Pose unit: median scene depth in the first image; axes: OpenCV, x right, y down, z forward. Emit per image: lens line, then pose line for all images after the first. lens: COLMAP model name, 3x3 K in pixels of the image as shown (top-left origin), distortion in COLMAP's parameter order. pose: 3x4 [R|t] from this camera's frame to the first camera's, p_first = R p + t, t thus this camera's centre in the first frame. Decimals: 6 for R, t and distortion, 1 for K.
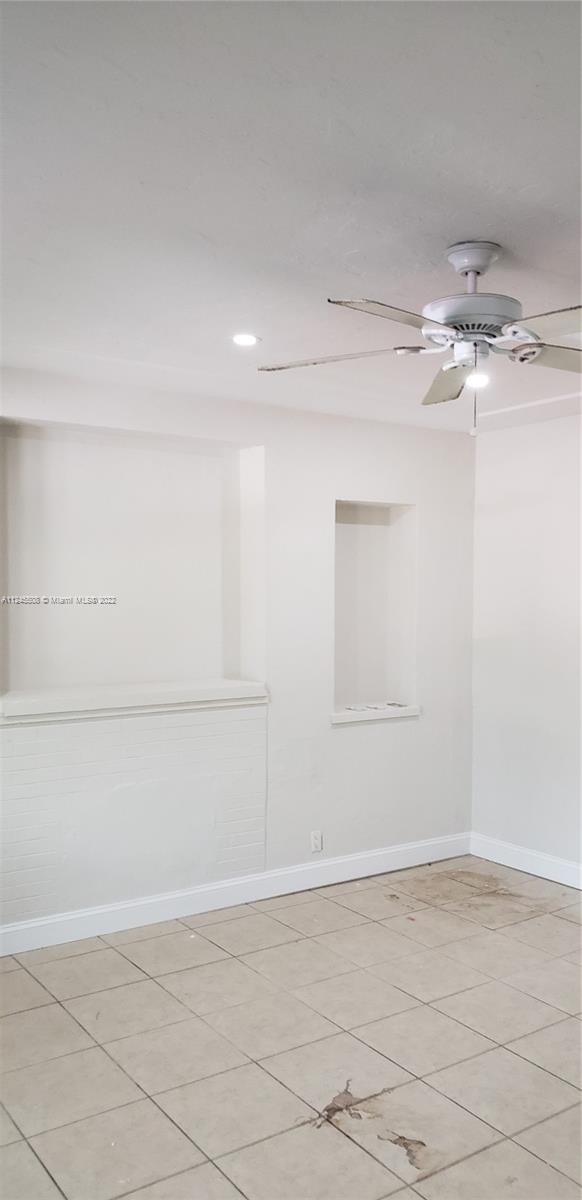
lens RADIAL K [[938.3, 0, 301.6], [0, 938.3, 601.7], [0, 0, 1]] dist [0.043006, 0.006789]
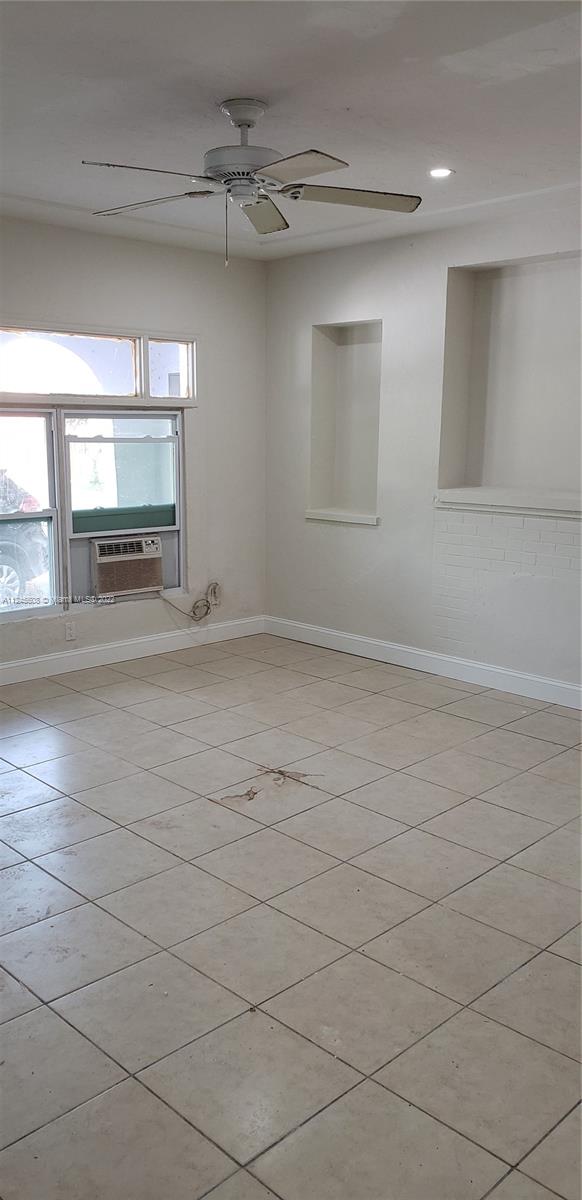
lens RADIAL K [[938.3, 0, 301.6], [0, 938.3, 601.7], [0, 0, 1]] dist [0.043006, 0.006789]
pose [[0.167315, 0.187942, -0.967824, 1.150888], [-0.012423, 0.981986, 0.188545, 0.011590], [0.985825, -0.019523, 0.166636, 0.676593]]
